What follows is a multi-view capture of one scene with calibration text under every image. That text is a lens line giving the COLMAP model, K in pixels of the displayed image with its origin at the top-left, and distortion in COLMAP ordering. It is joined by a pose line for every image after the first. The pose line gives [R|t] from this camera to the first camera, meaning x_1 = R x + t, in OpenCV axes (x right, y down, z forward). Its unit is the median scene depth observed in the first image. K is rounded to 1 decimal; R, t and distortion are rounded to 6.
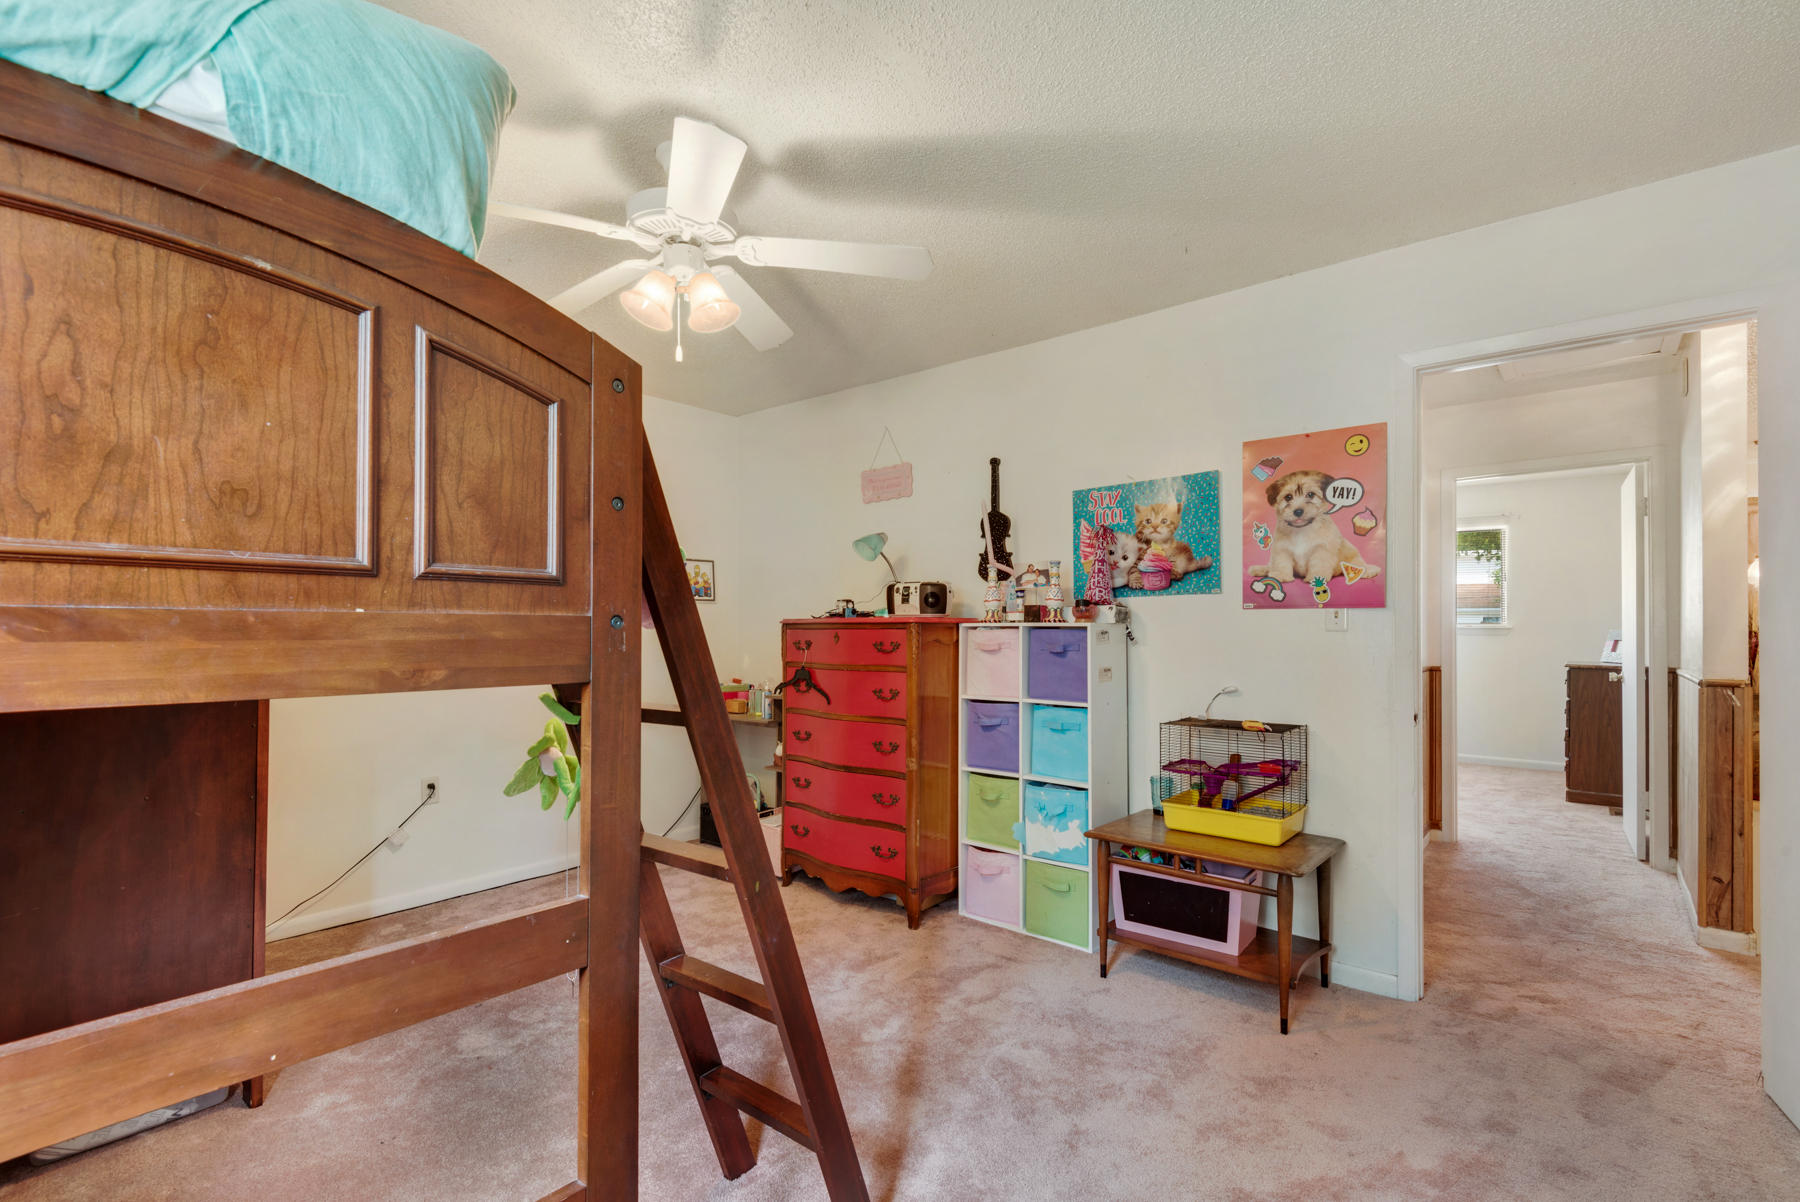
lens RADIAL K [[813.8, 0, 913.8], [0, 813.8, 613.3], [0, 0, 1]] dist [0.004733, -0.005701]
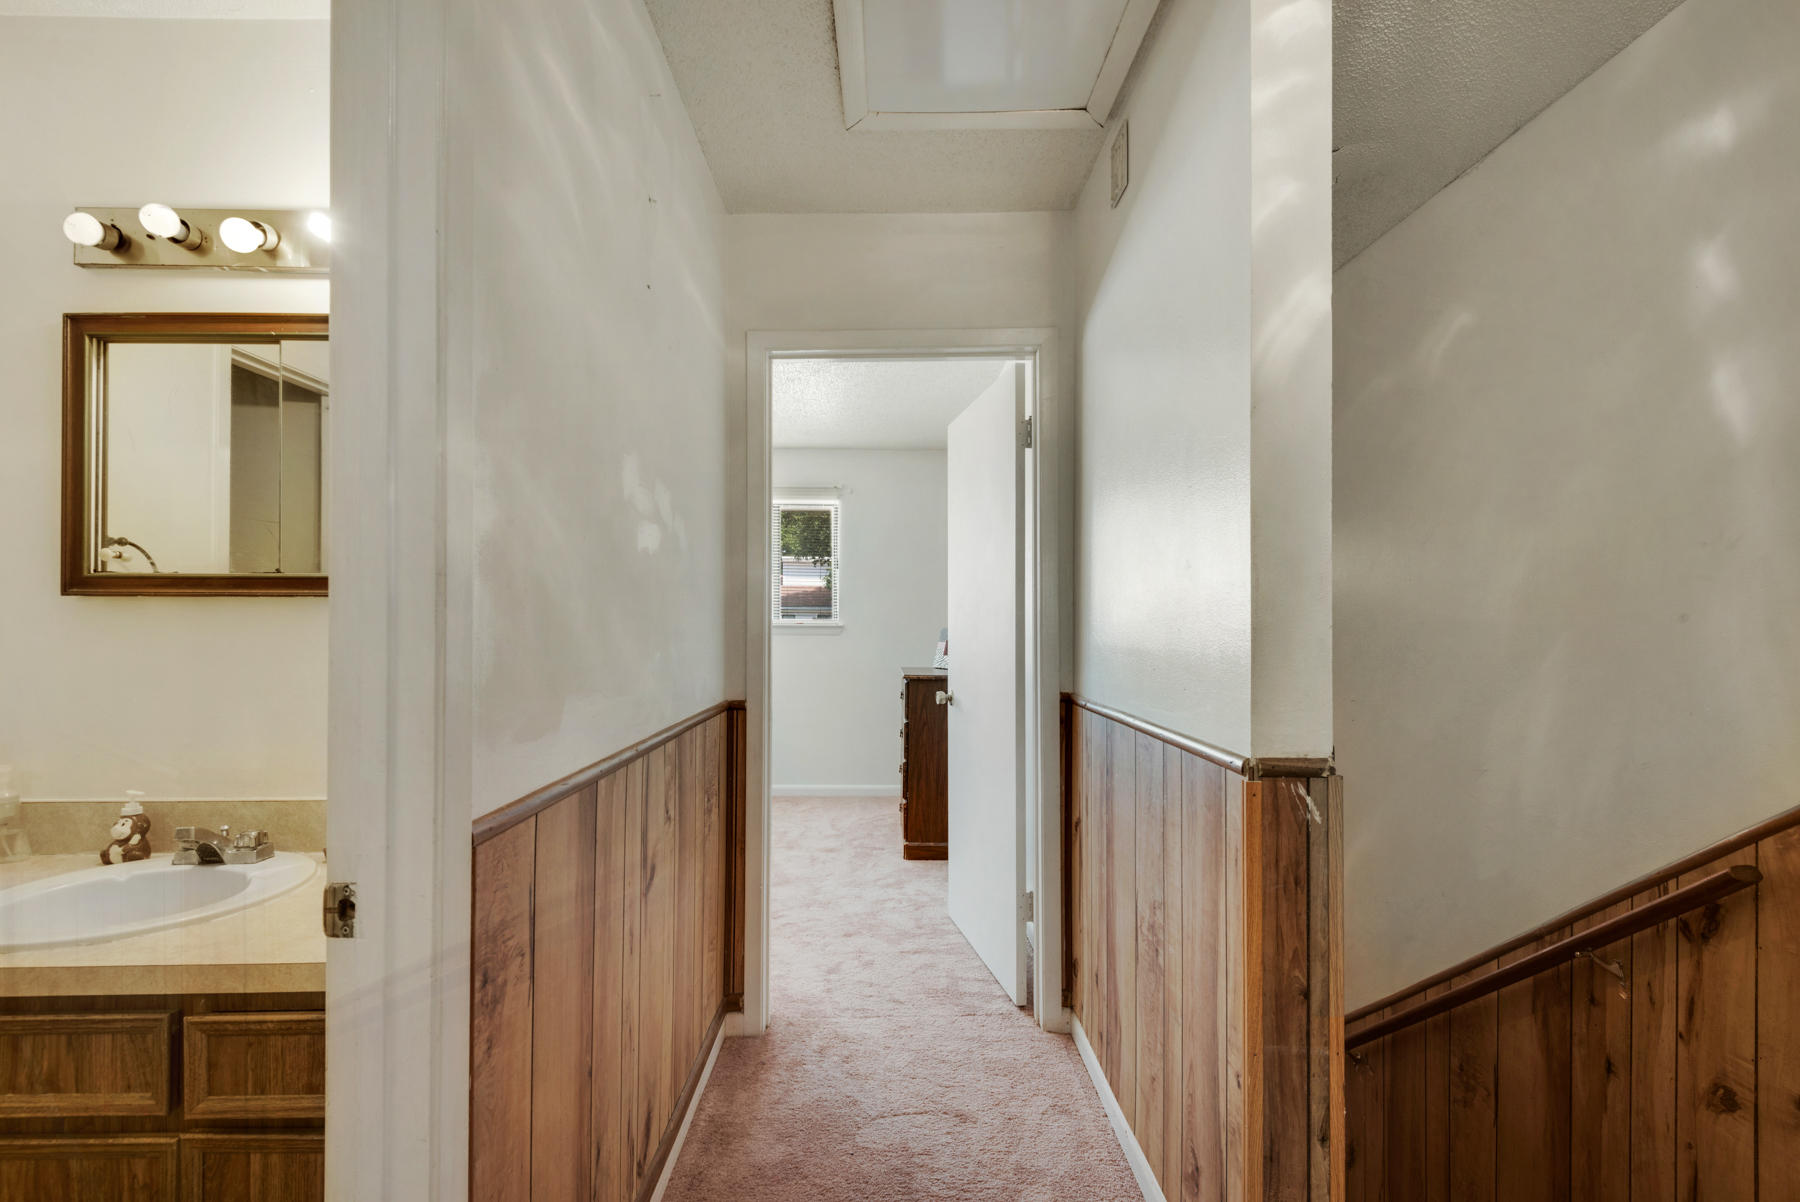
lens RADIAL K [[813.8, 0, 898.1], [0, 813.8, 615.6], [0, 0, 1]] dist [0.004733, -0.005701]
pose [[0.759832, 0.001943, 0.650116, 0.419384], [-0.005976, 0.999974, 0.003997, 0.006793], [-0.650092, -0.006922, 0.759824, 0.589914]]
